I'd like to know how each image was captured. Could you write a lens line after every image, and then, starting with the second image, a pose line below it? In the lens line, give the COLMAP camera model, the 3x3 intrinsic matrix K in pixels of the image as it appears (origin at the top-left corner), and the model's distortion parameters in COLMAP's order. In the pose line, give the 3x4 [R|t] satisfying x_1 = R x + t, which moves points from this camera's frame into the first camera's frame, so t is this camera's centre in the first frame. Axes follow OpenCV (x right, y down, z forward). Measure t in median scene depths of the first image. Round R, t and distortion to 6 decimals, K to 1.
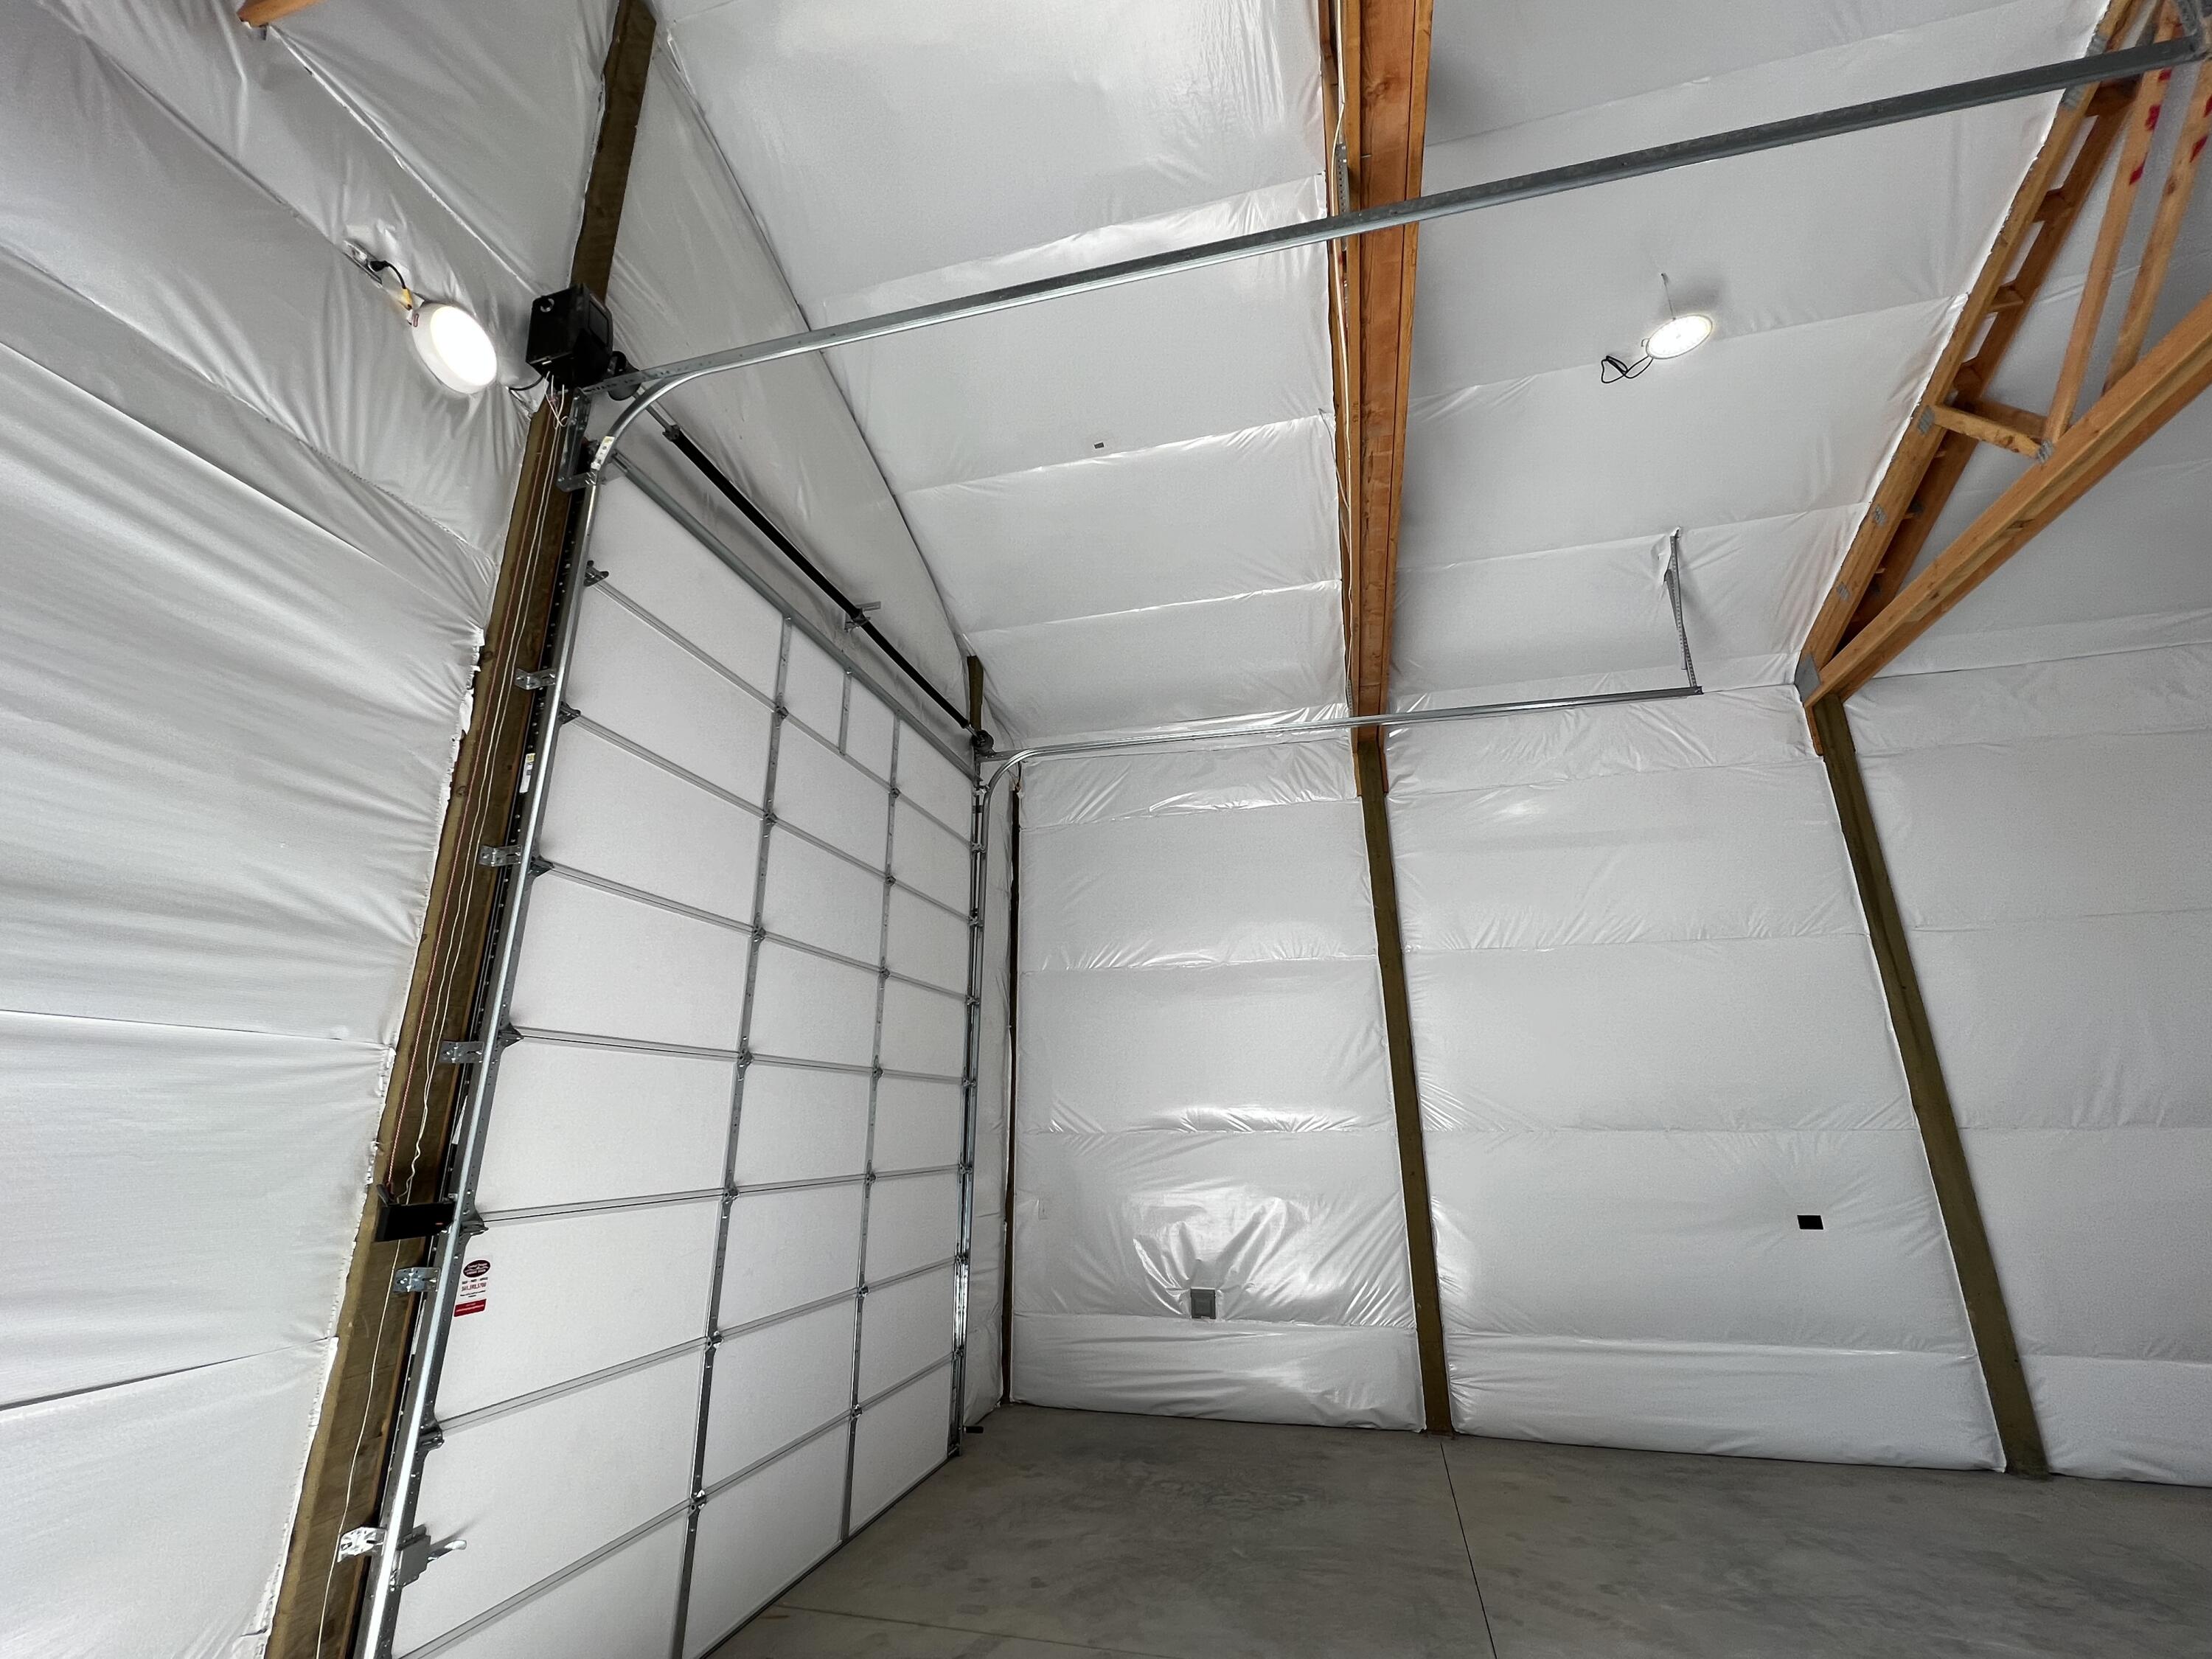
lens RADIAL K [[952.1, 0, 1106.0], [0, 952.1, 829.5], [0, 0, 1]] dist [0.001194, 0.000629]
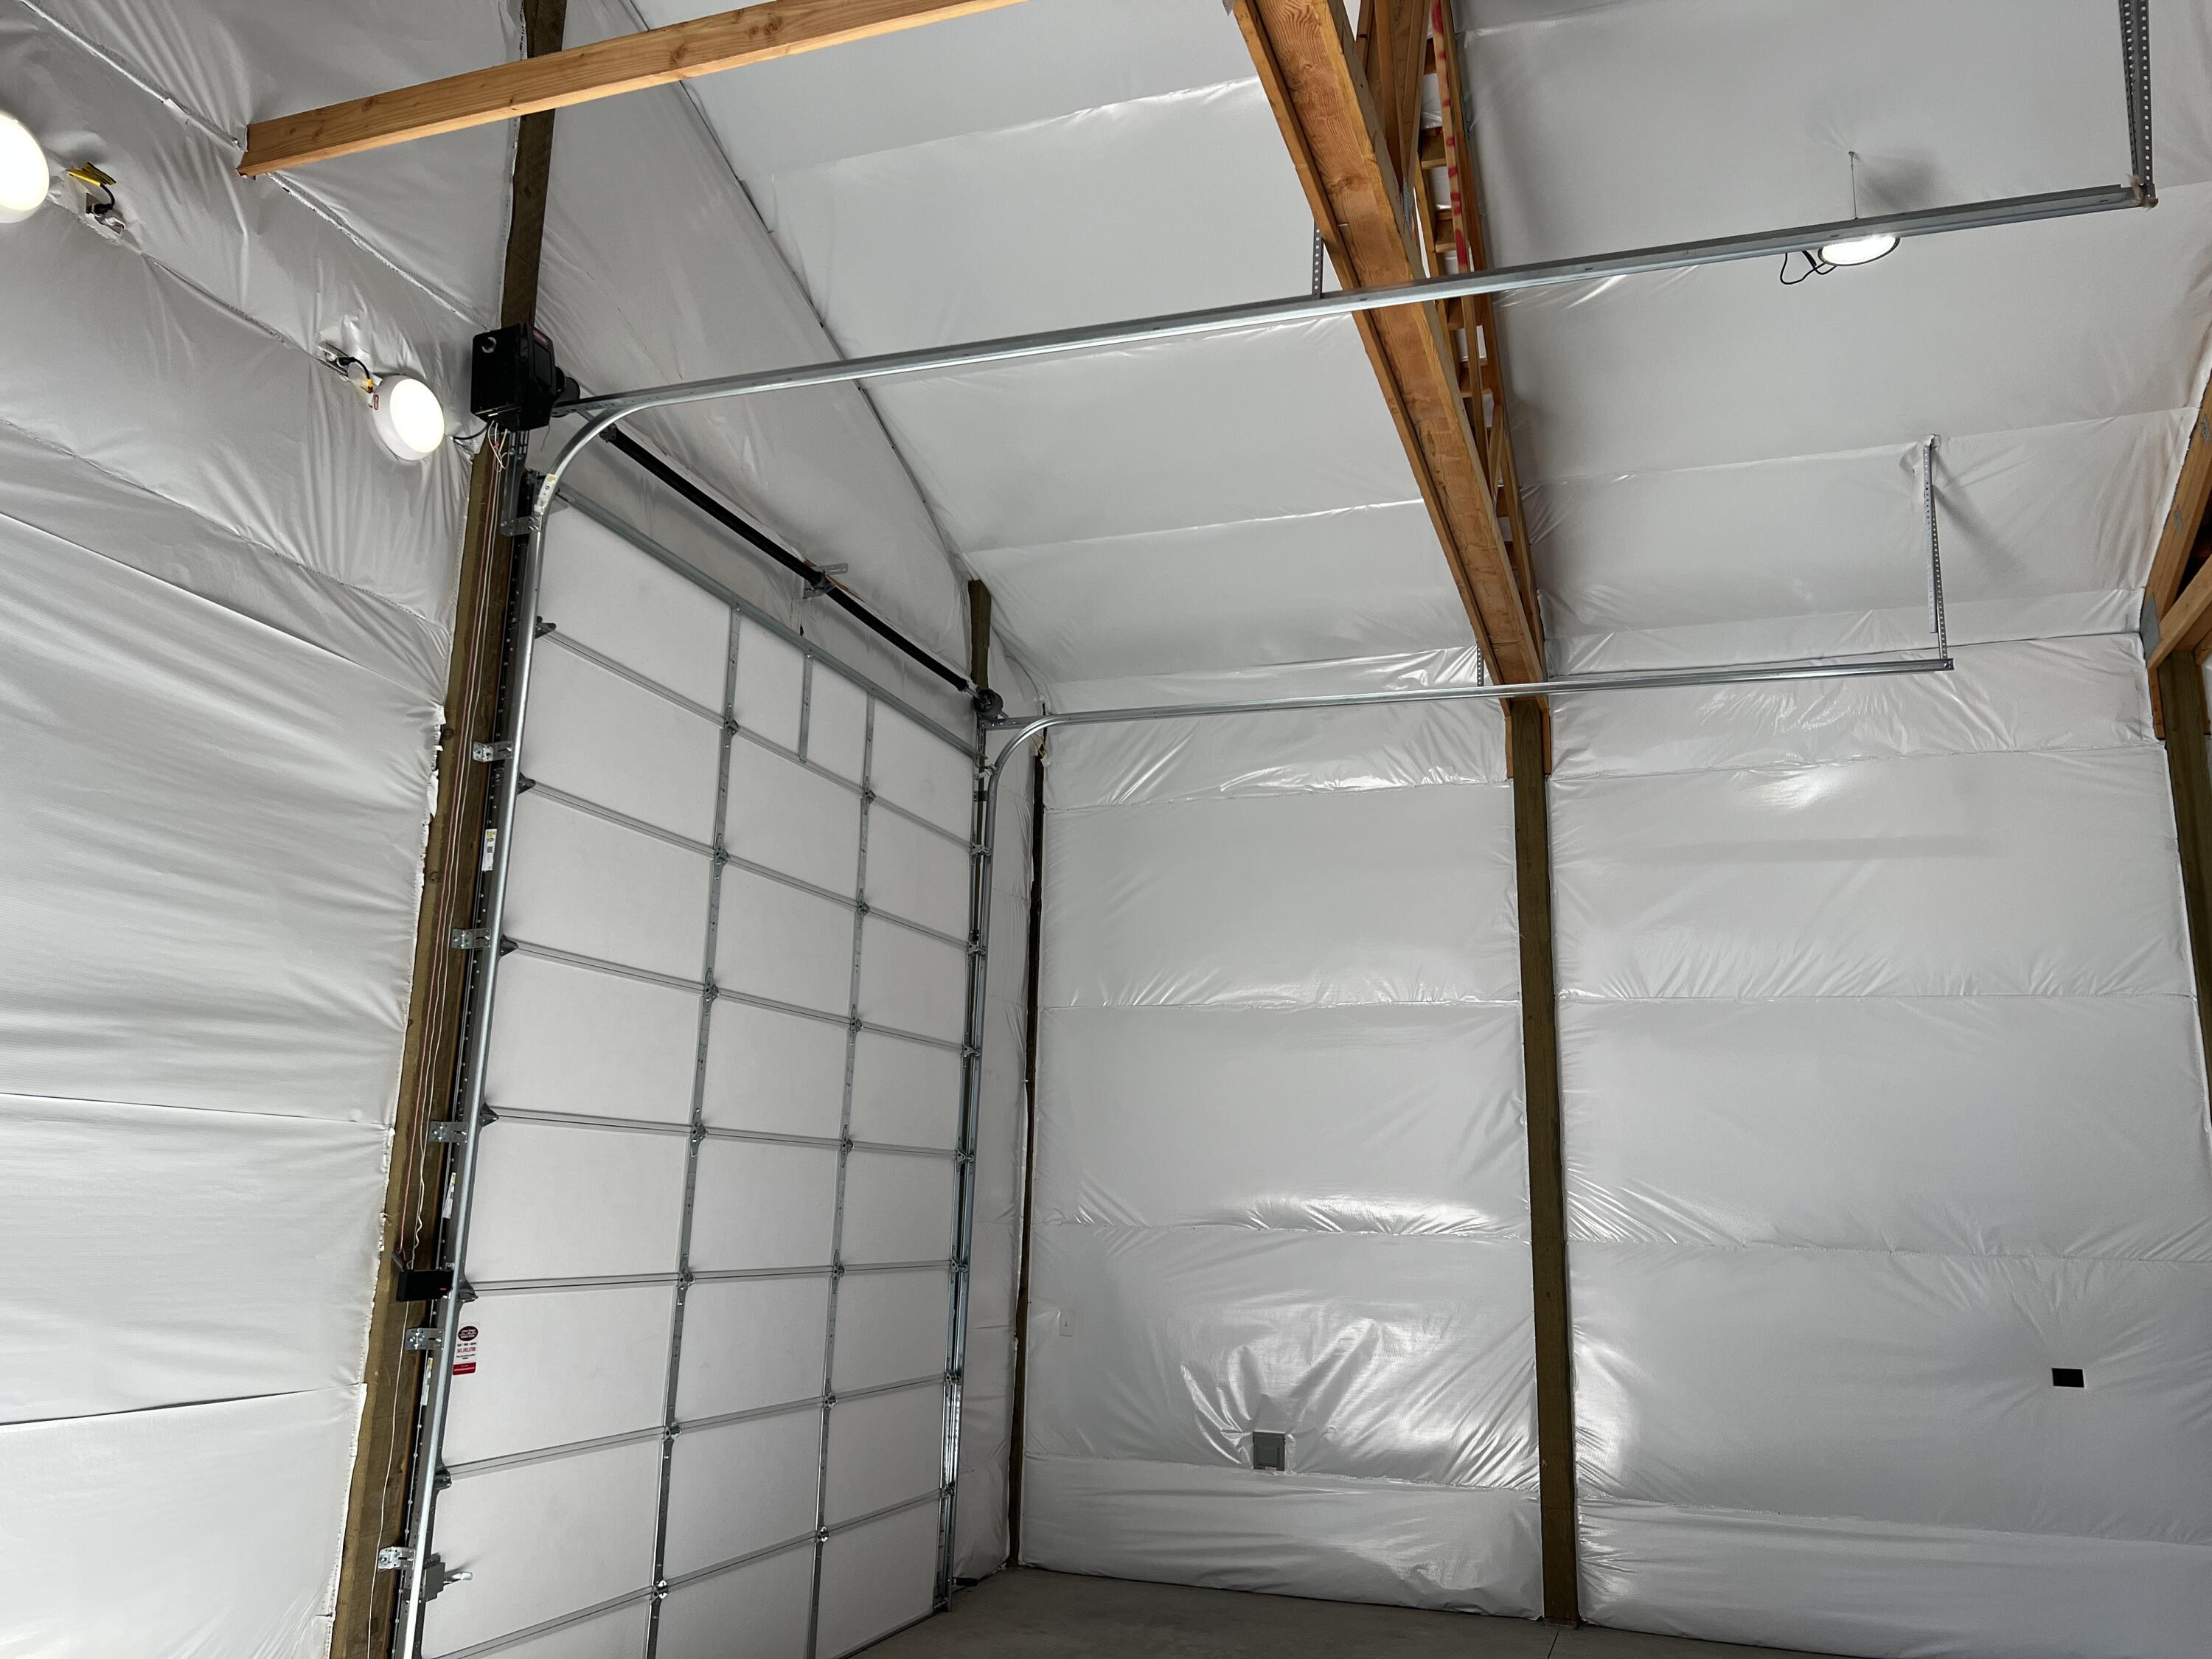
lens RADIAL K [[1643.1, 0, 1115.2], [0, 1643.1, 844.5], [0, 0, 1]] dist [0.062030, -0.073548]
pose [[0.996690, 0.014172, -0.080055, 0.099757], [-0.007654, 0.996673, 0.081146, -0.119573], [0.080939, -0.080264, 0.993482, -0.369655]]
